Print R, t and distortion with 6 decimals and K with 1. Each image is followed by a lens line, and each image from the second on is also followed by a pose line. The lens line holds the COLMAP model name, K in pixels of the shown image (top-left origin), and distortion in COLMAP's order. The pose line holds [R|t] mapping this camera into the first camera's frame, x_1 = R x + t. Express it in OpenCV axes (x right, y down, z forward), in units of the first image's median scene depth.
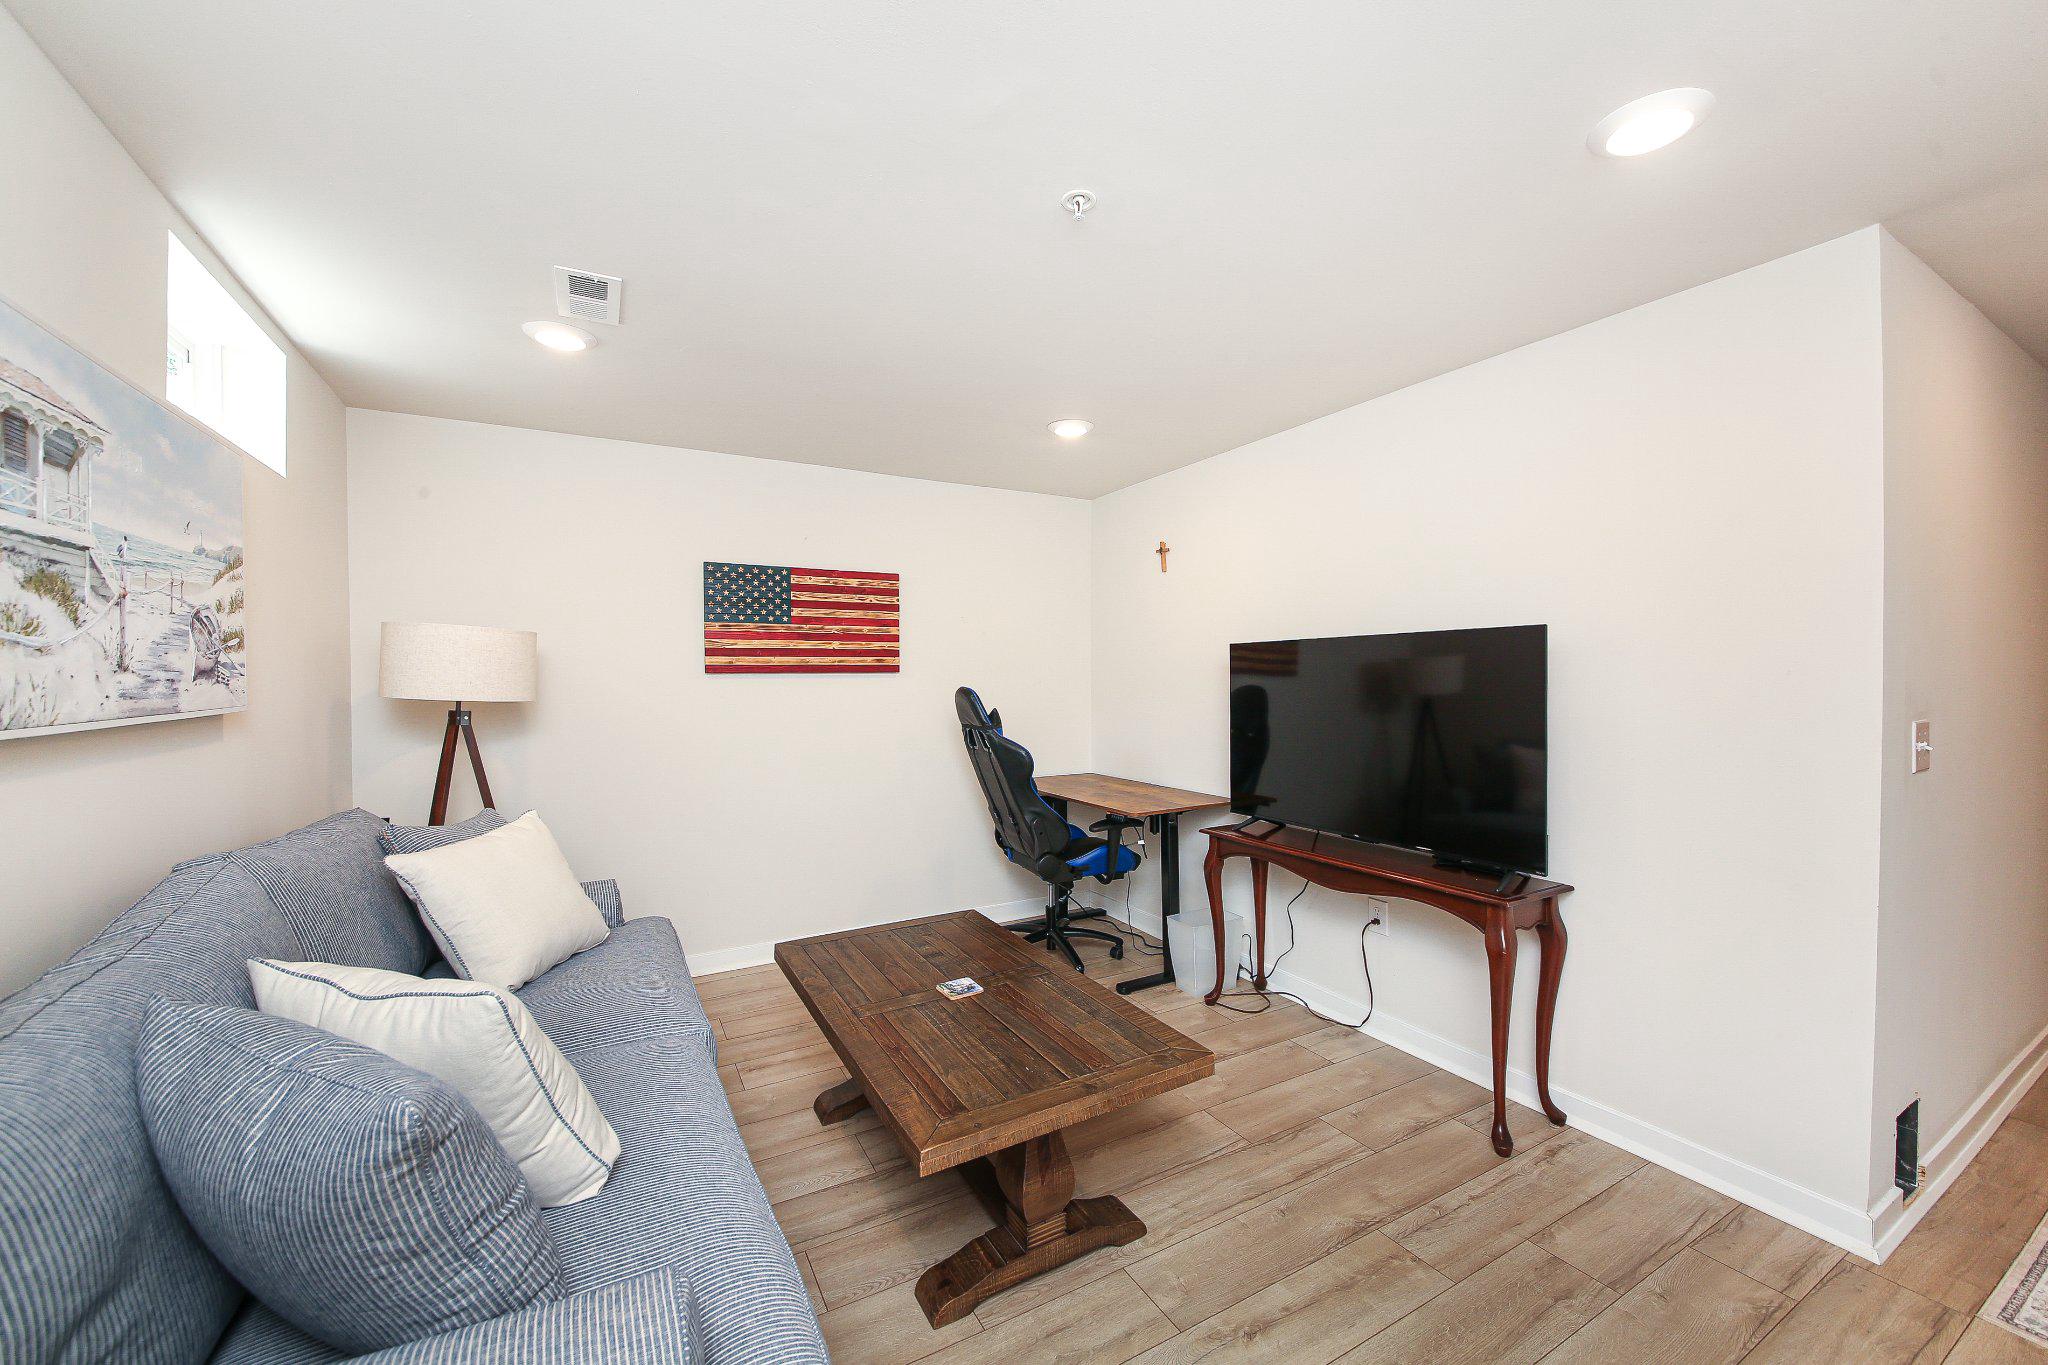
lens RADIAL K [[809.8, 0, 1034.3], [0, 809.8, 673.9], [0, 0, 1]] dist [0.001685, -0.005526]
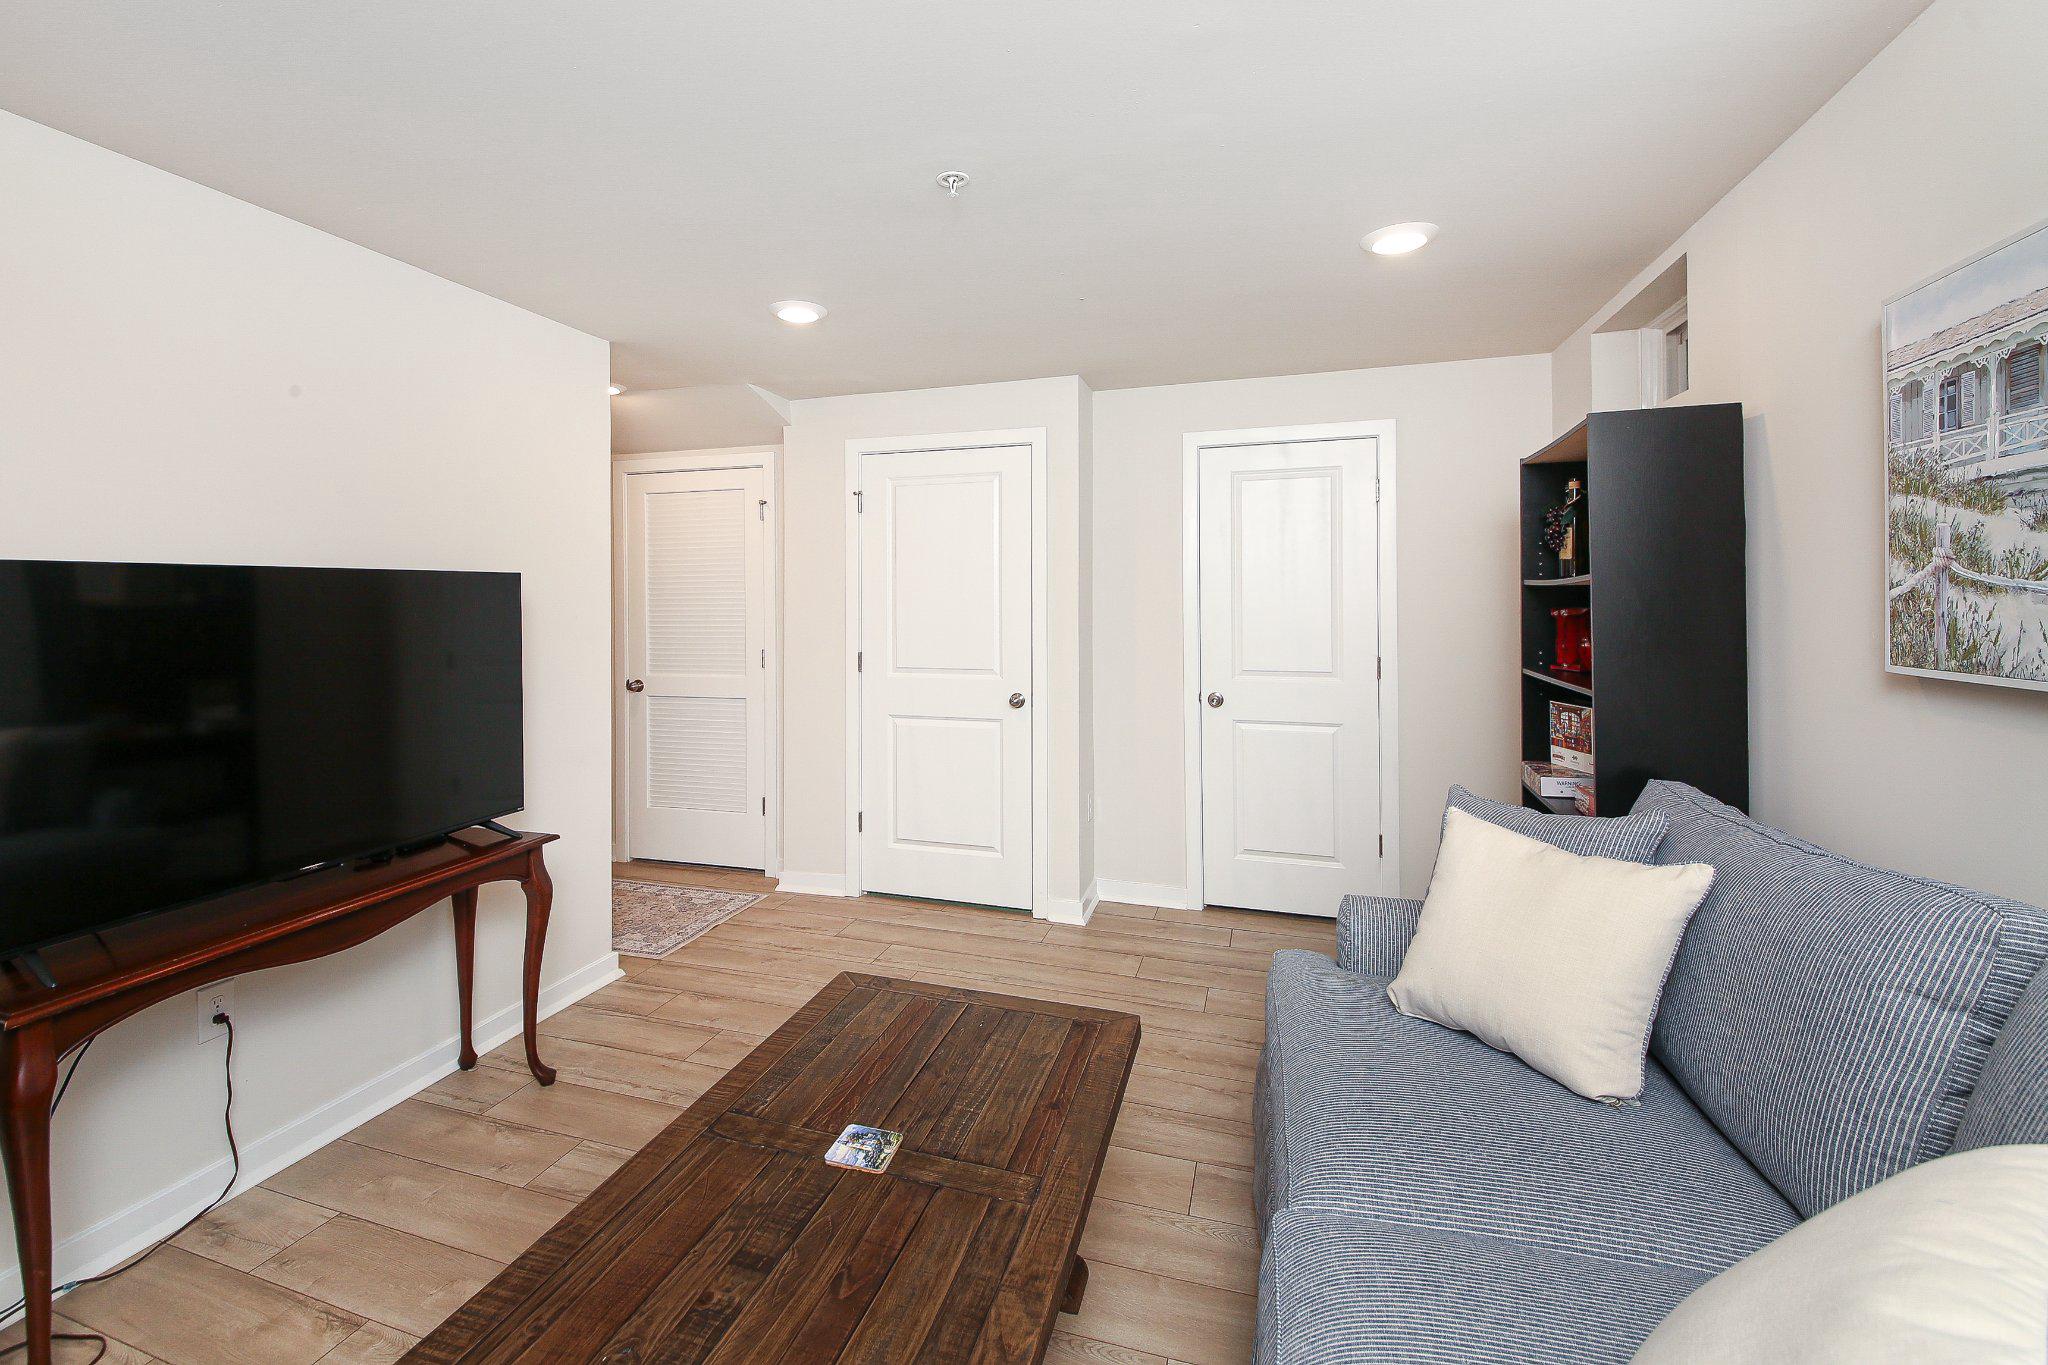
lens RADIAL K [[887.6, 0, 954.9], [0, 887.6, 592.7], [0, 0, 1]] dist [0.033654, -0.024300]
pose [[-0.657775, 0.010939, 0.753135, -0.398056], [0.005260, 0.999937, -0.009930, -0.009902], [-0.753196, -0.002570, -0.657791, 0.861519]]
